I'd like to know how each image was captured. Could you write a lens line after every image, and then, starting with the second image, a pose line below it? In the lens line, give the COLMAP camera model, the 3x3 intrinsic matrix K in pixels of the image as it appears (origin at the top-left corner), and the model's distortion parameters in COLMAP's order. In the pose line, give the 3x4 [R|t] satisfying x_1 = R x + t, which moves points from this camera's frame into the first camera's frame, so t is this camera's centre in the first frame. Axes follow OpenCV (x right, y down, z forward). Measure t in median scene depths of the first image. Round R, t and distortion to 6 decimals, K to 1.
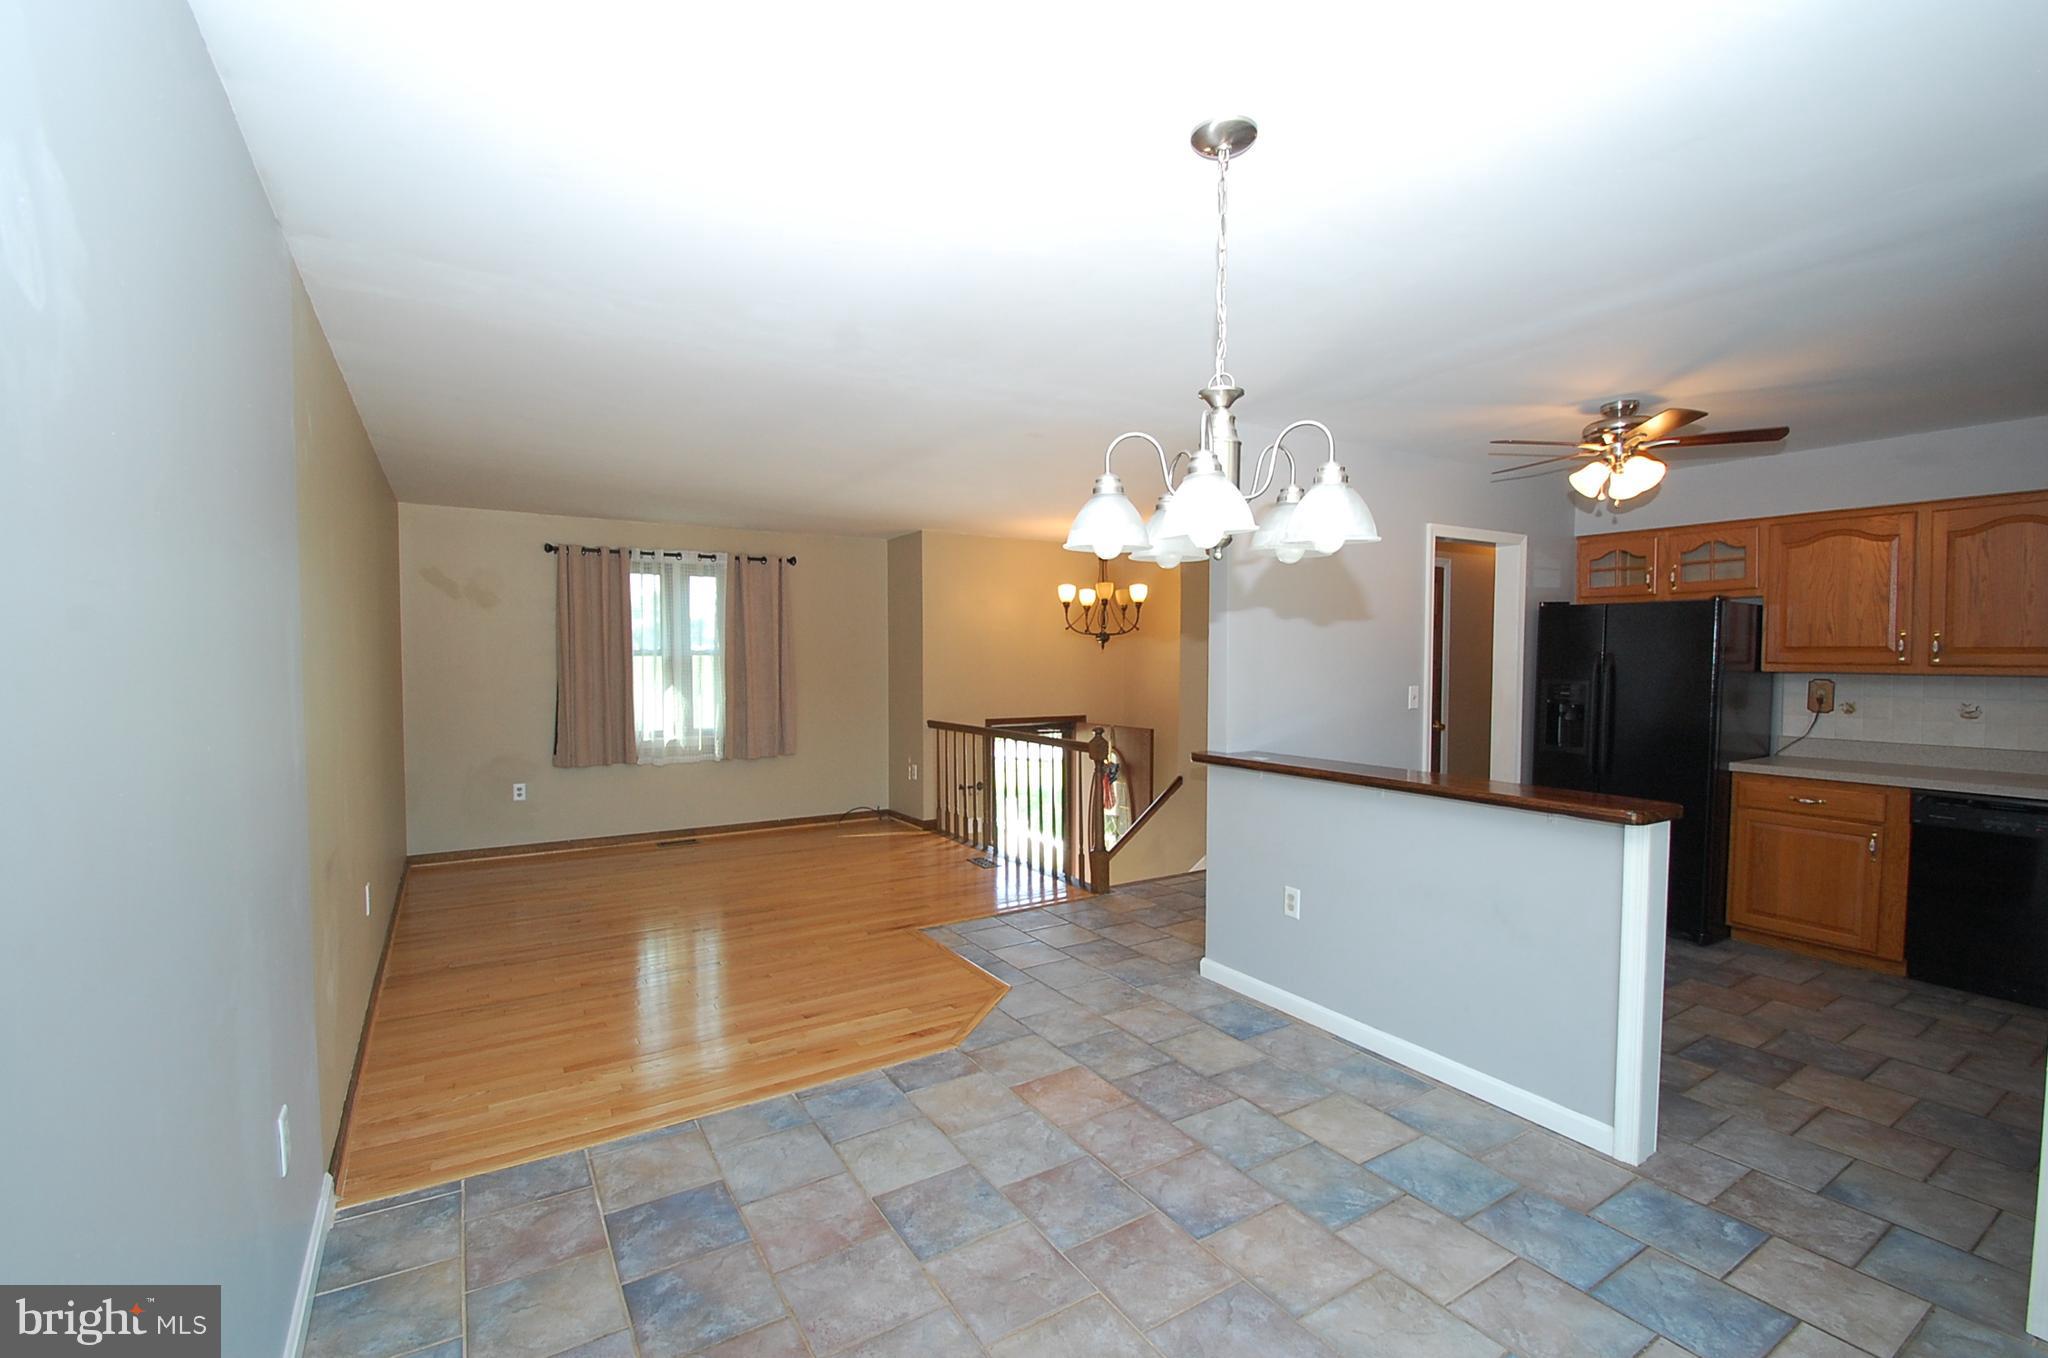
lens RADIAL K [[898.8, 0, 1034.9], [0, 898.8, 688.3], [0, 0, 1]] dist [0.012785, -0.019450]
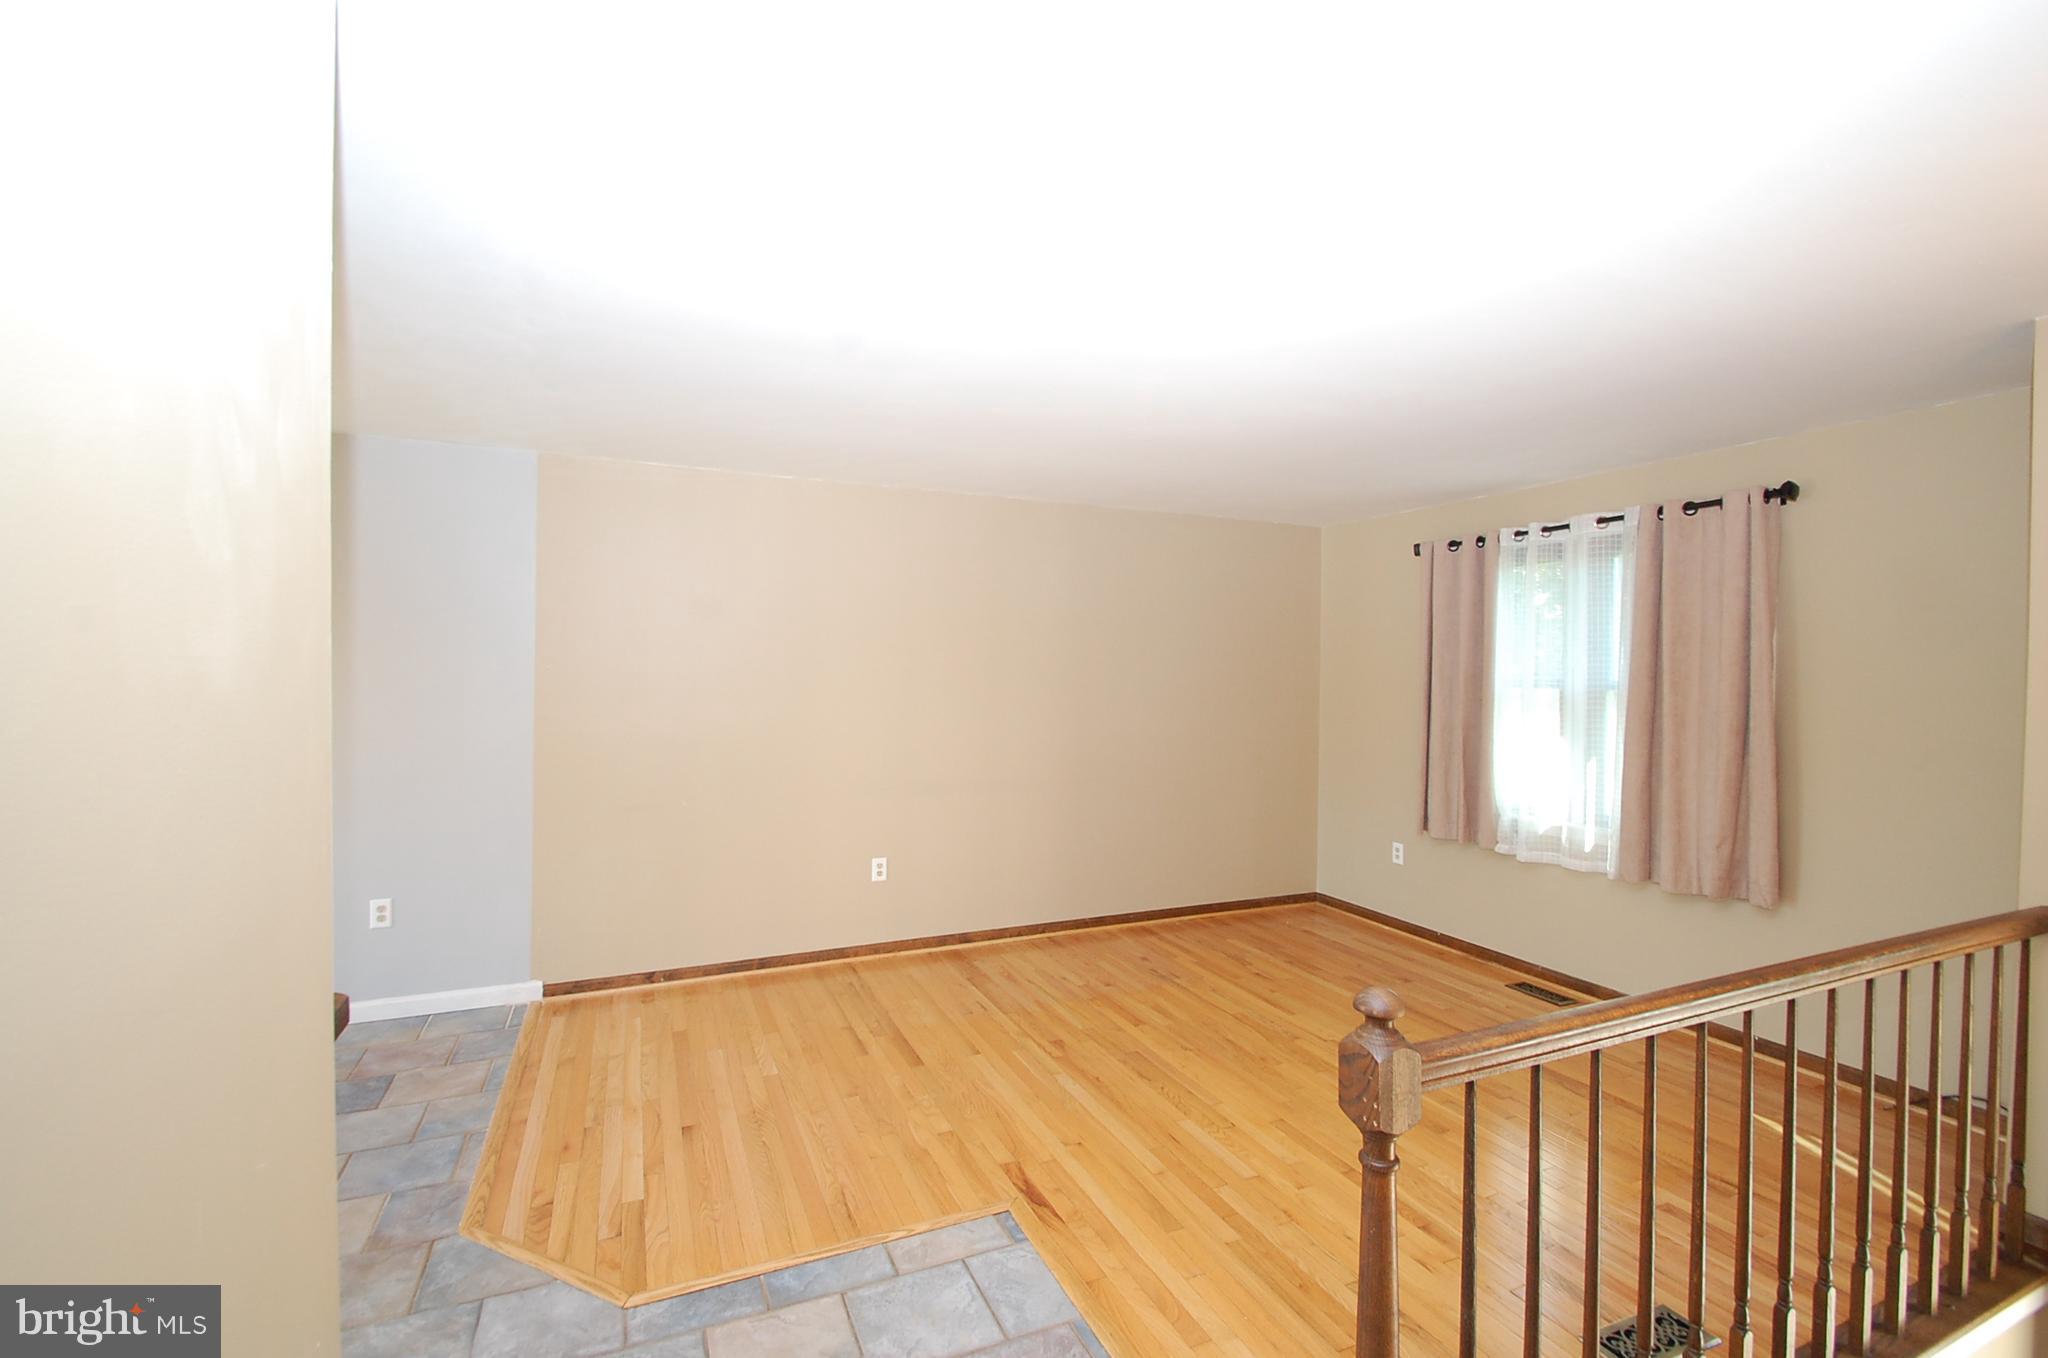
lens RADIAL K [[898.8, 0, 1034.9], [0, 898.8, 688.3], [0, 0, 1]] dist [0.012785, -0.019450]
pose [[-0.138389, 0.016500, -0.990241, 0.271672], [-0.049749, 0.998483, 0.023590, -0.035791], [0.989128, 0.052529, -0.137358, 0.758762]]
